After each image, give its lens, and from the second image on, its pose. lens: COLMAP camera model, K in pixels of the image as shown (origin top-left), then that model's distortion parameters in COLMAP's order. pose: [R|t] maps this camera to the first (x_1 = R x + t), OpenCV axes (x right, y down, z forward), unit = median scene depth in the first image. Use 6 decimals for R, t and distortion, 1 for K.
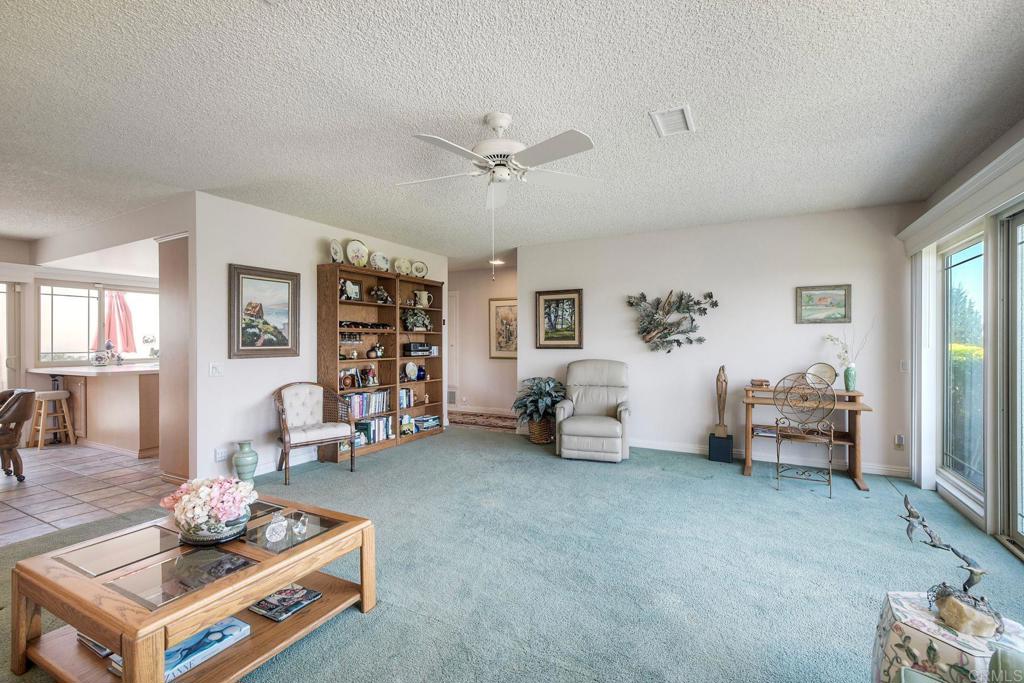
lens RADIAL K [[457.6, 0, 507.1], [0, 457.6, 341.1], [0, 0, 1]] dist [0.010333, -0.004498]
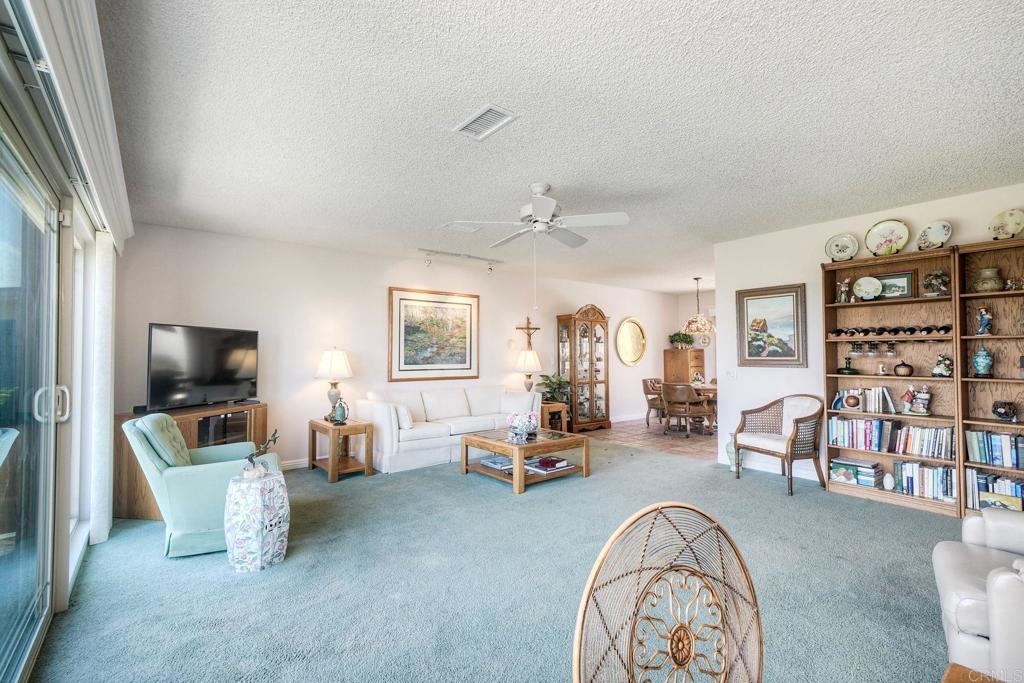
lens RADIAL K [[457.6, 0, 507.1], [0, 457.6, 341.1], [0, 0, 1]] dist [0.010333, -0.004498]
pose [[-0.393193, -0.016786, -0.919303, 0.740501], [0.006968, 0.999750, -0.021236, -0.007902], [0.919430, -0.014756, -0.392977, 0.846758]]
